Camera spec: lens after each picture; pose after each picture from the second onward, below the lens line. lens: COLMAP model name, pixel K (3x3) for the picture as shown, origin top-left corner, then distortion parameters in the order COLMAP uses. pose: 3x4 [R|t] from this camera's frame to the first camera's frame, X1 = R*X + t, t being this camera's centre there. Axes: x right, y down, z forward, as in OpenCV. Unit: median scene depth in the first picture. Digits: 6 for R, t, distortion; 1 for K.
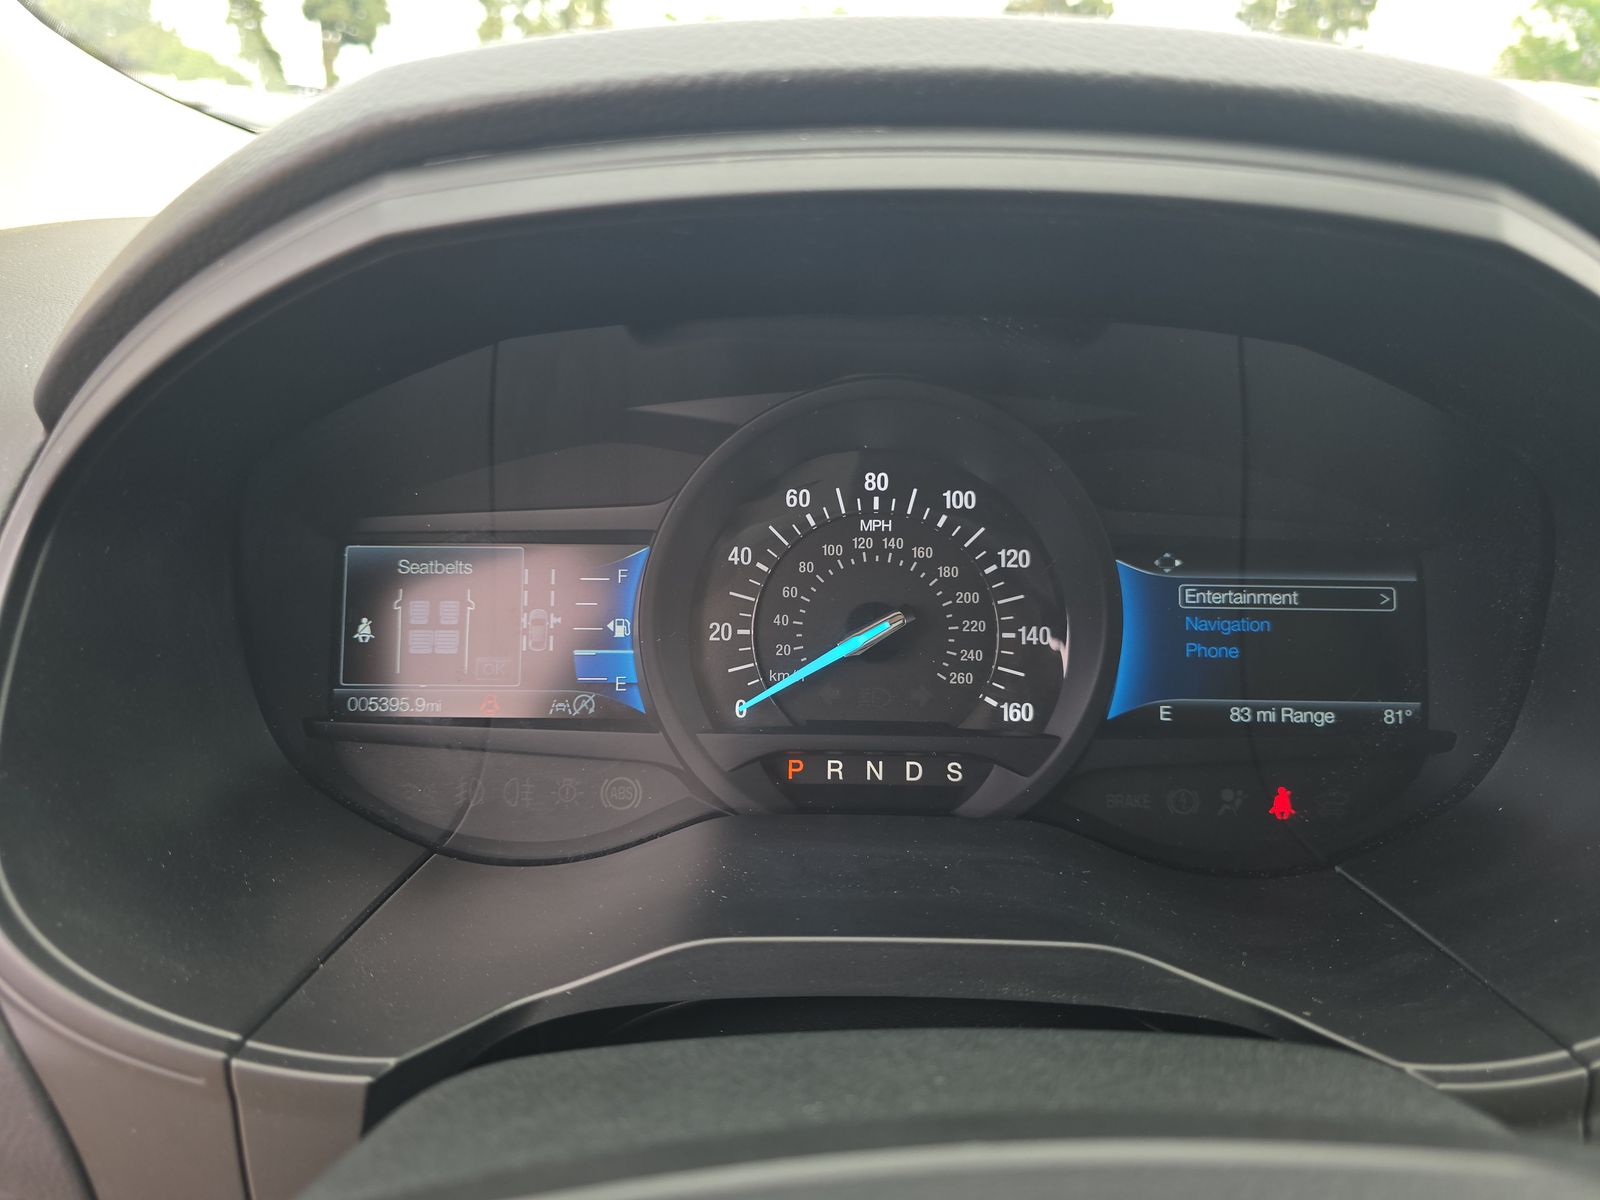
lens RADIAL K [[1049.5, 0, 787.1], [0, 1049.5, 605.9], [0, 0, 1]] dist [0.015902, -0.018966]
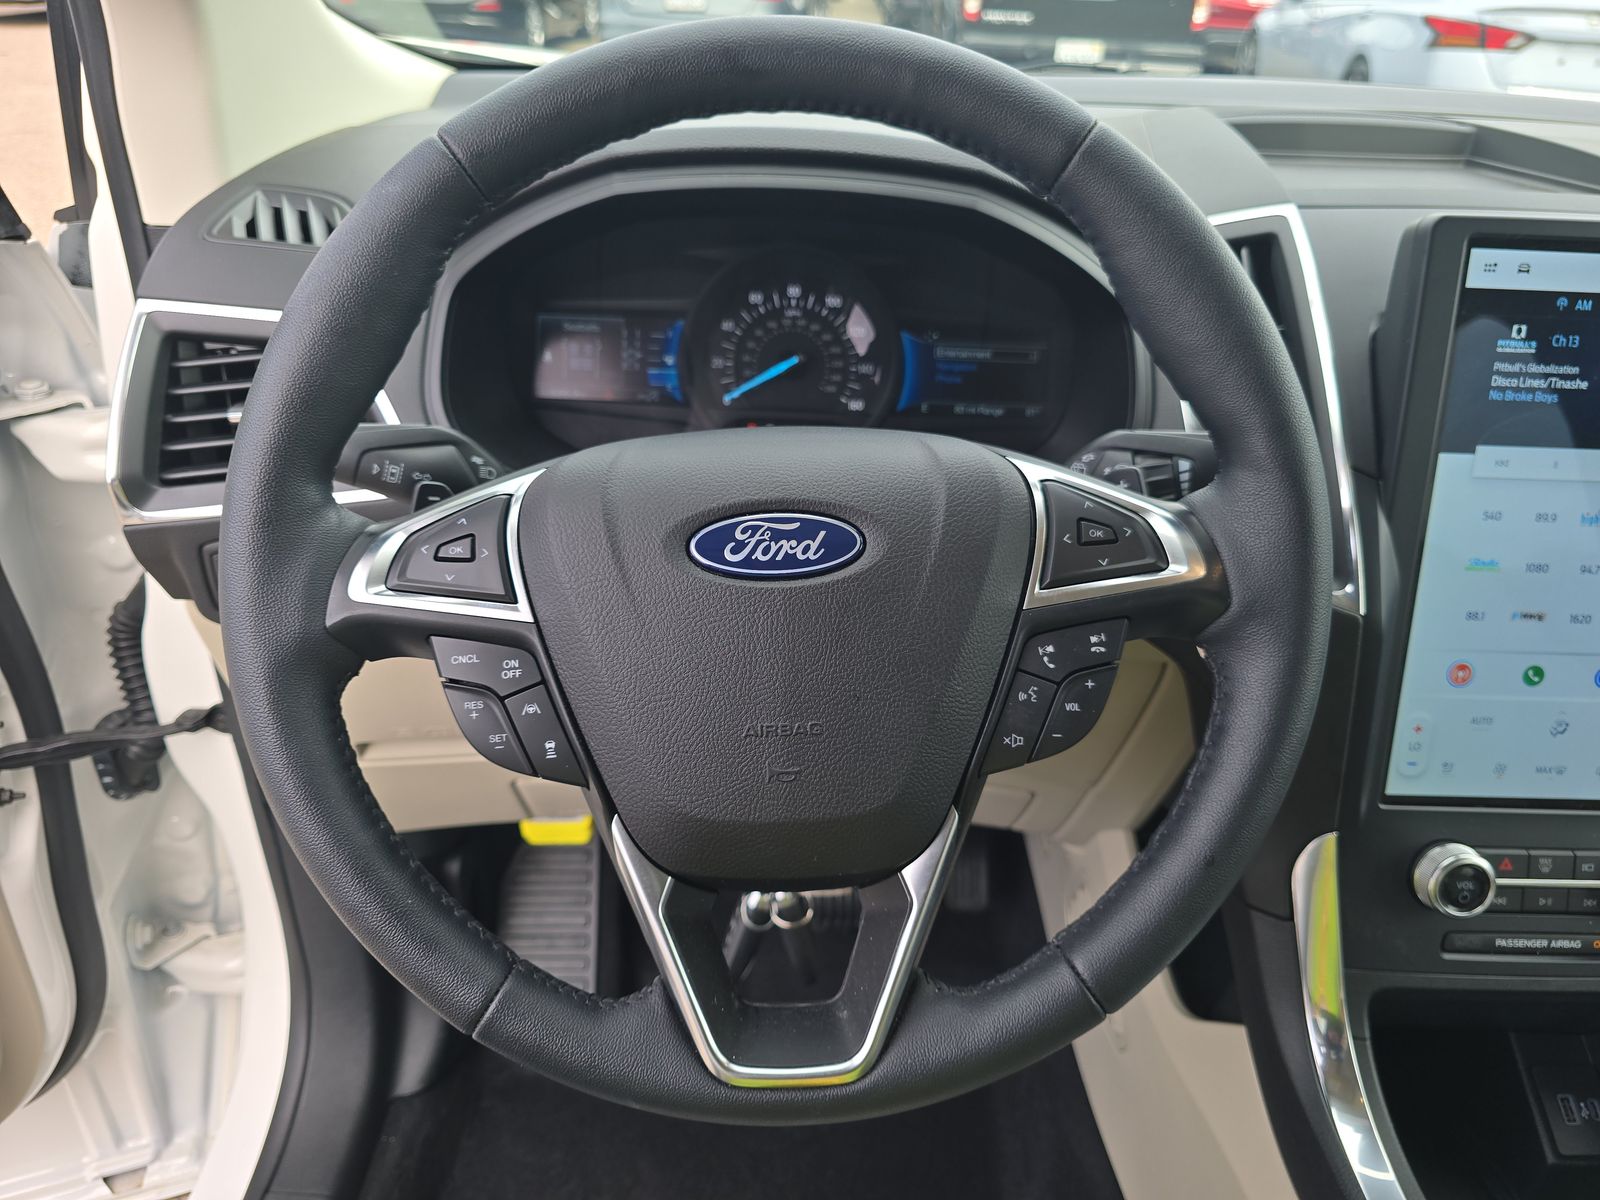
lens RADIAL K [[1049.5, 0, 805.0], [0, 1049.5, 627.8], [0, 0, 1]] dist [0.015902, -0.018966]
pose [[0.999463, 0.023768, 0.022561, 0.076712], [-0.027125, 0.986324, 0.162573, 0.201108], [-0.018388, -0.163098, 0.986439, -1.170990]]
